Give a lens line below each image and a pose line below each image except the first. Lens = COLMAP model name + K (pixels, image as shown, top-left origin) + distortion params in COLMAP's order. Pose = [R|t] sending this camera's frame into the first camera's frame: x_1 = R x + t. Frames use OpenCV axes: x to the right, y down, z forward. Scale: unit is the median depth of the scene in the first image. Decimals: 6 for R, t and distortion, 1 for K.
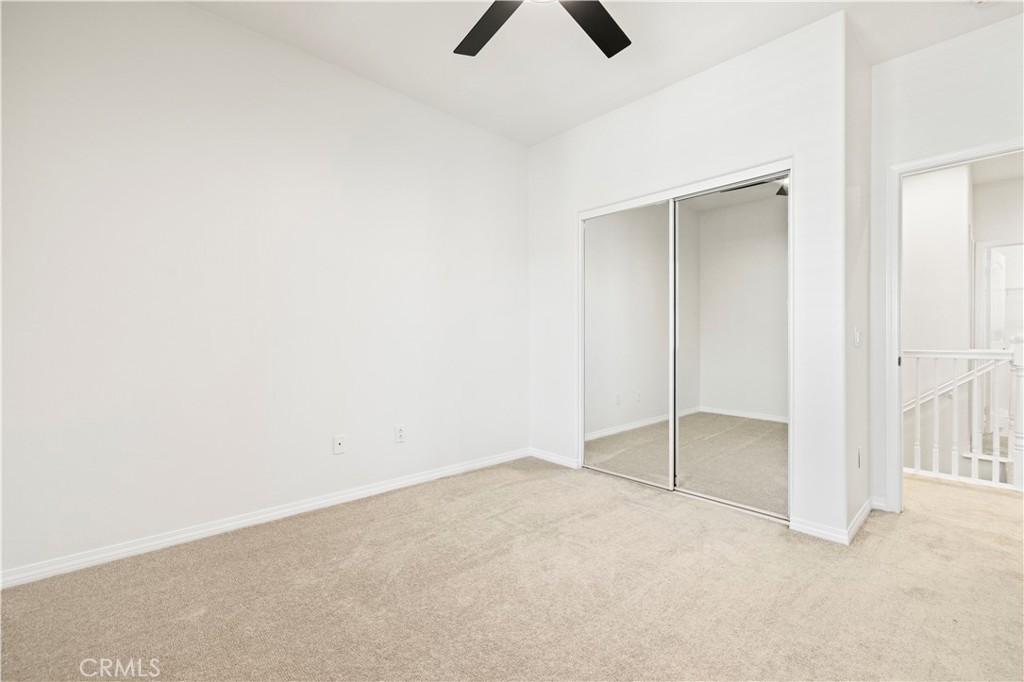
lens RADIAL K [[438.3, 0, 510.5], [0, 438.3, 335.0], [0, 0, 1]] dist [0.003990, -0.000274]
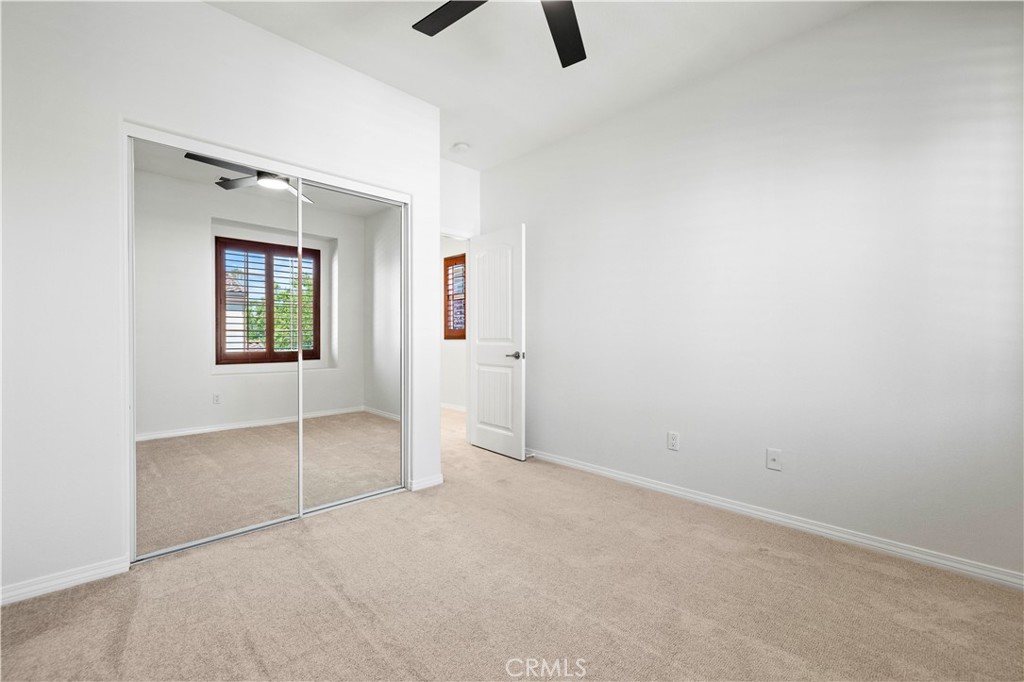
lens RADIAL K [[438.3, 0, 512.9], [0, 438.3, 340.6], [0, 0, 1]] dist [0.003990, -0.000274]
pose [[-0.027033, -0.003046, 0.999630, -0.485941], [0.003401, 0.999989, 0.003139, 0.007869], [-0.999629, 0.003485, -0.027022, 0.586399]]
